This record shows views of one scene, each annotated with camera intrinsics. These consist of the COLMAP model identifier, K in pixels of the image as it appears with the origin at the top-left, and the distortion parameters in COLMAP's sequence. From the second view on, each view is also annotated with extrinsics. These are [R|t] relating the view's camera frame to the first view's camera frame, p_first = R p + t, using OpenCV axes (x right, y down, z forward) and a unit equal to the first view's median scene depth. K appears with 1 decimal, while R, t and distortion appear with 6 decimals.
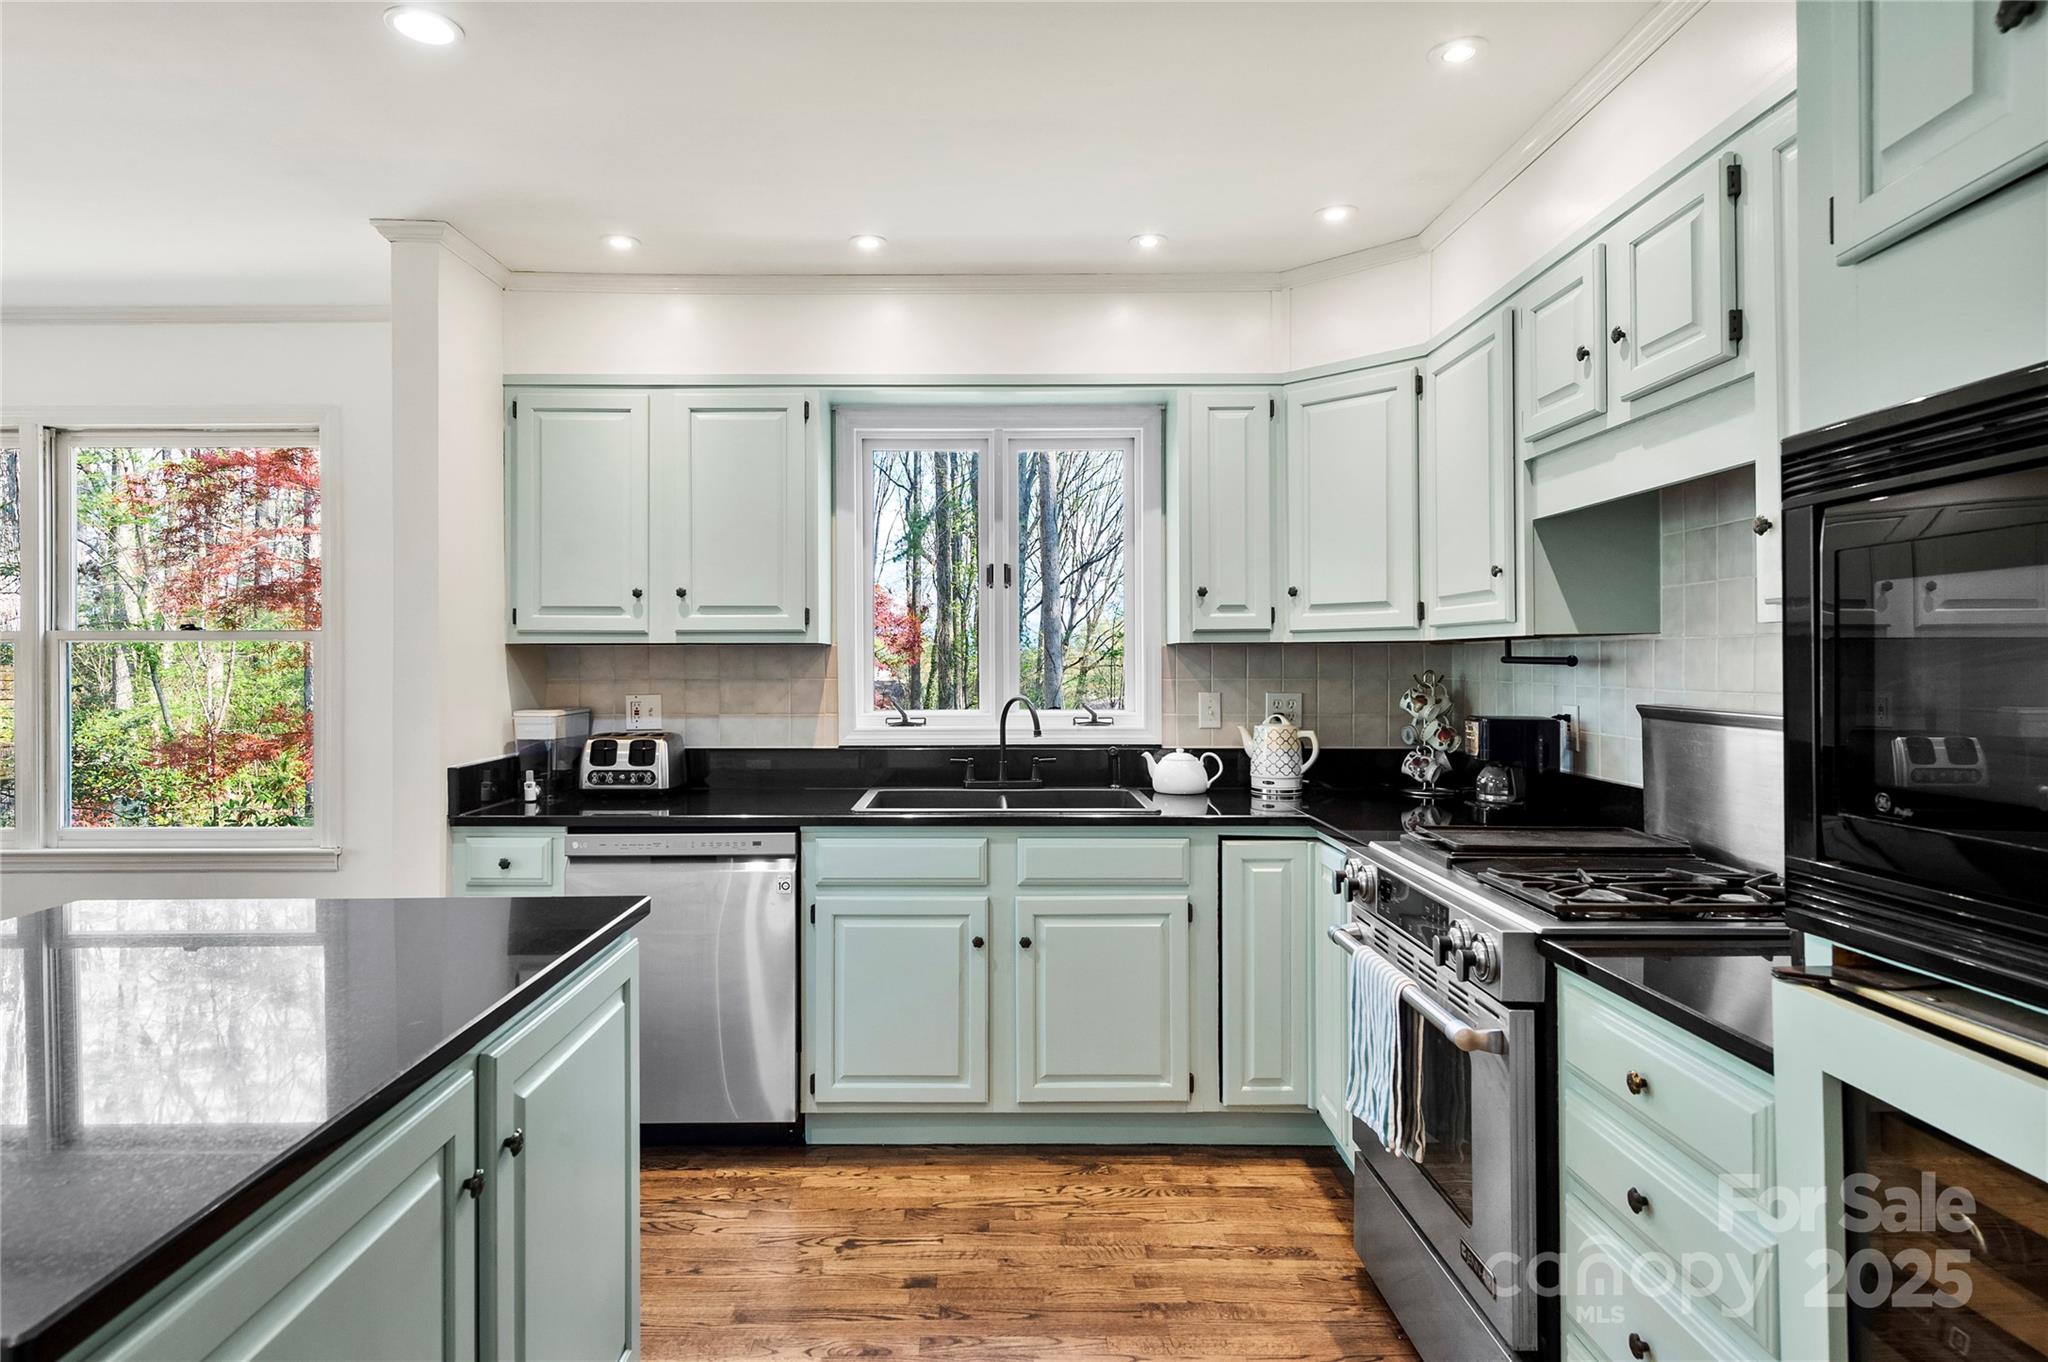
lens RADIAL K [[1140.8, 0, 1022.1], [0, 1140.8, 669.6], [0, 0, 1]] dist [0.001778, -0.000550]
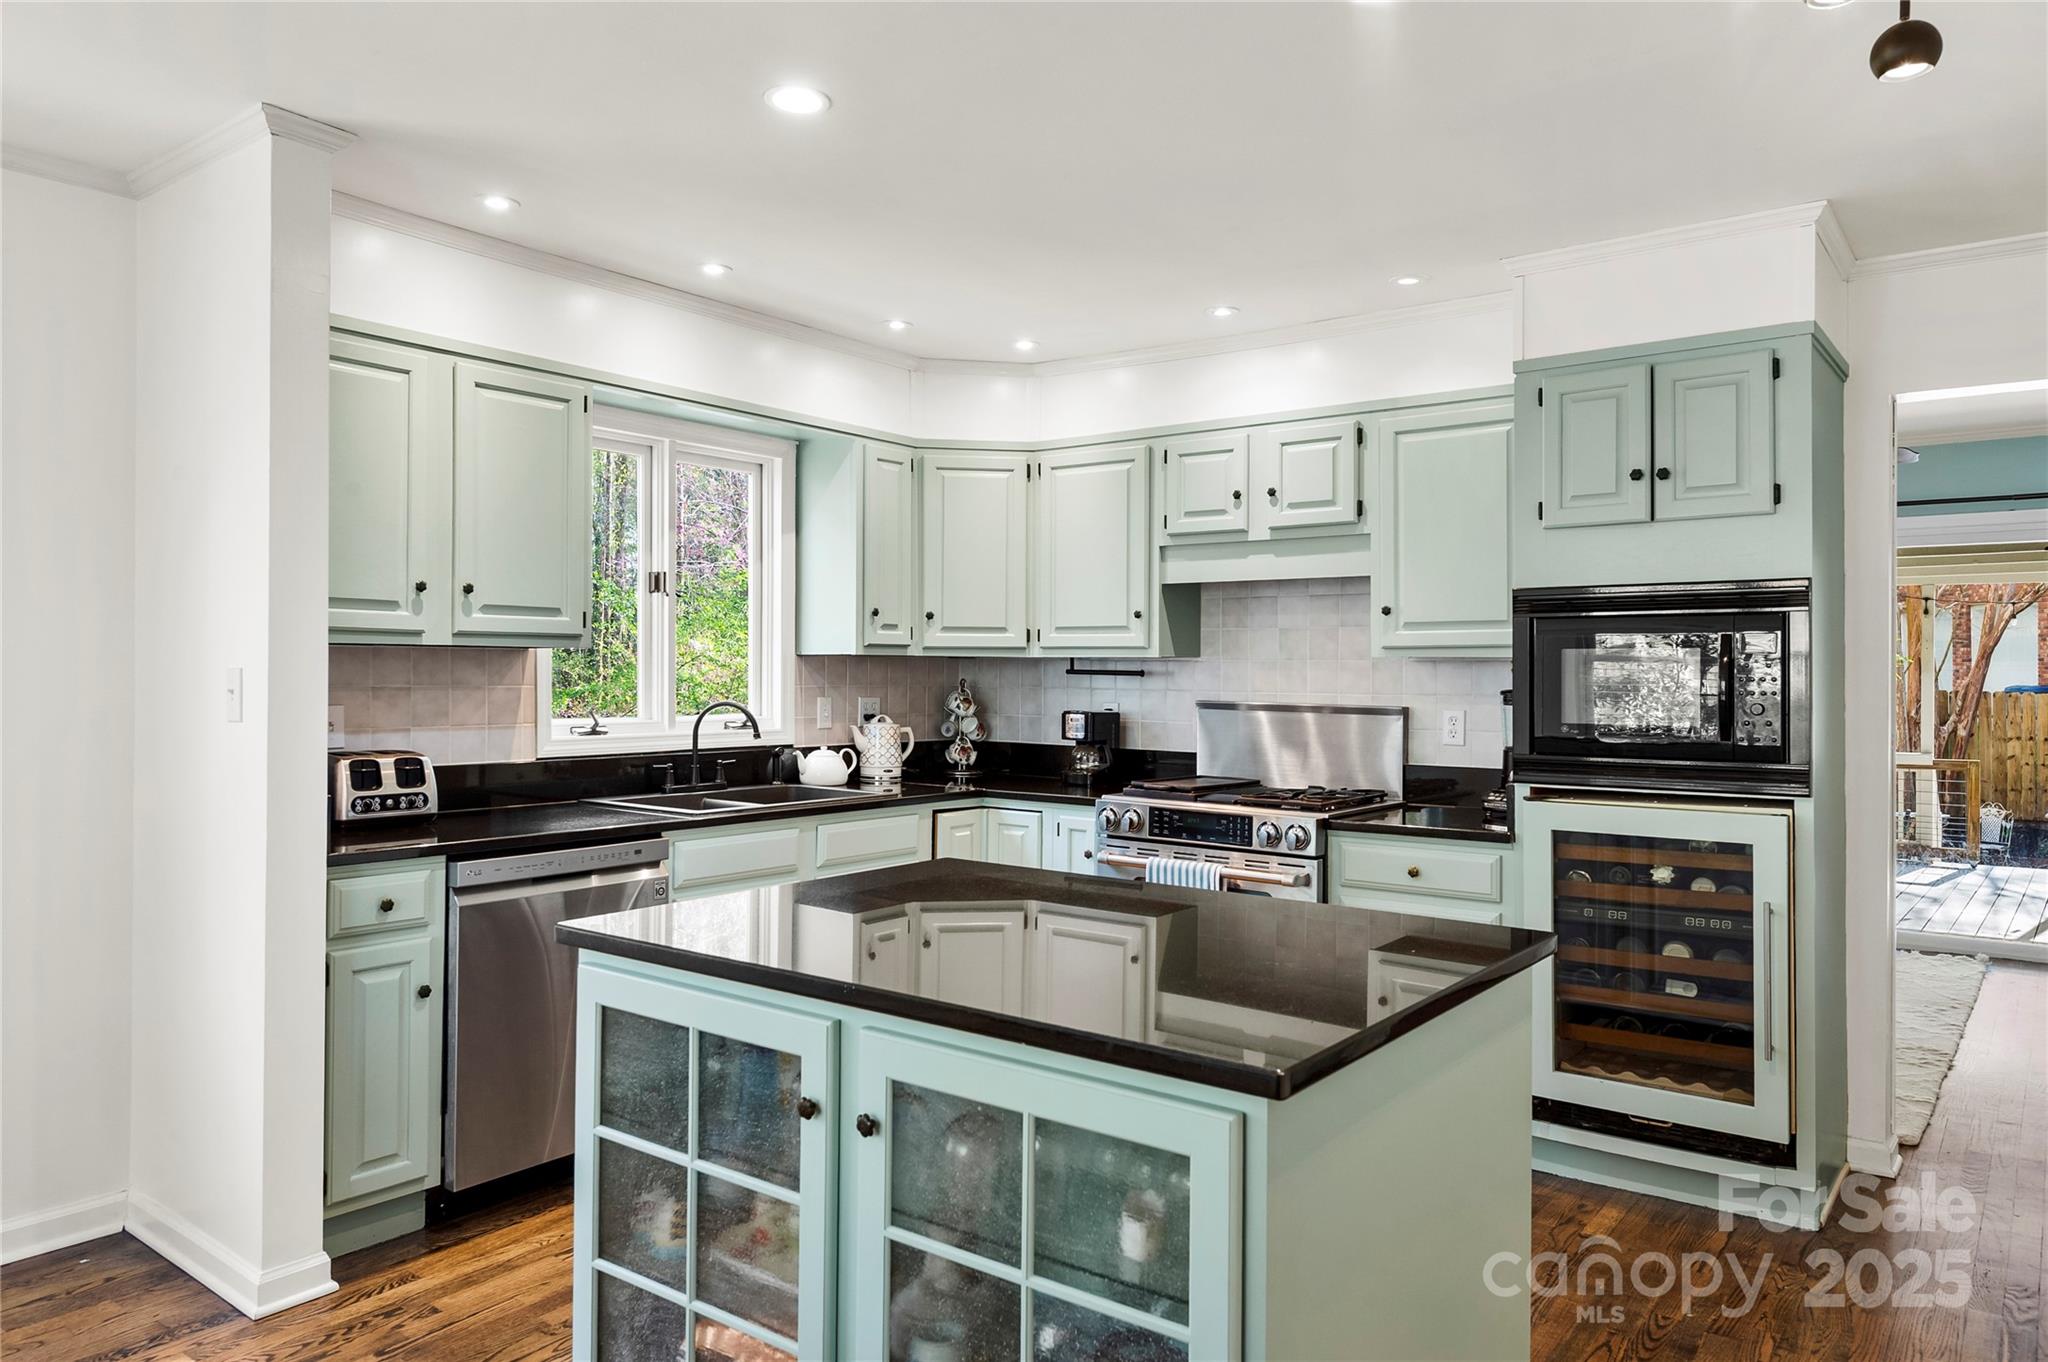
lens RADIAL K [[1352.8, 0, 1027.0], [0, 1352.8, 681.3], [0, 0, 1]] dist [0.026102, -0.000543]
pose [[0.605937, 0.001197, 0.795511, -0.865712], [-0.004641, 0.999987, 0.002030, 0.000178], [-0.795499, -0.004922, 0.605935, 0.013258]]
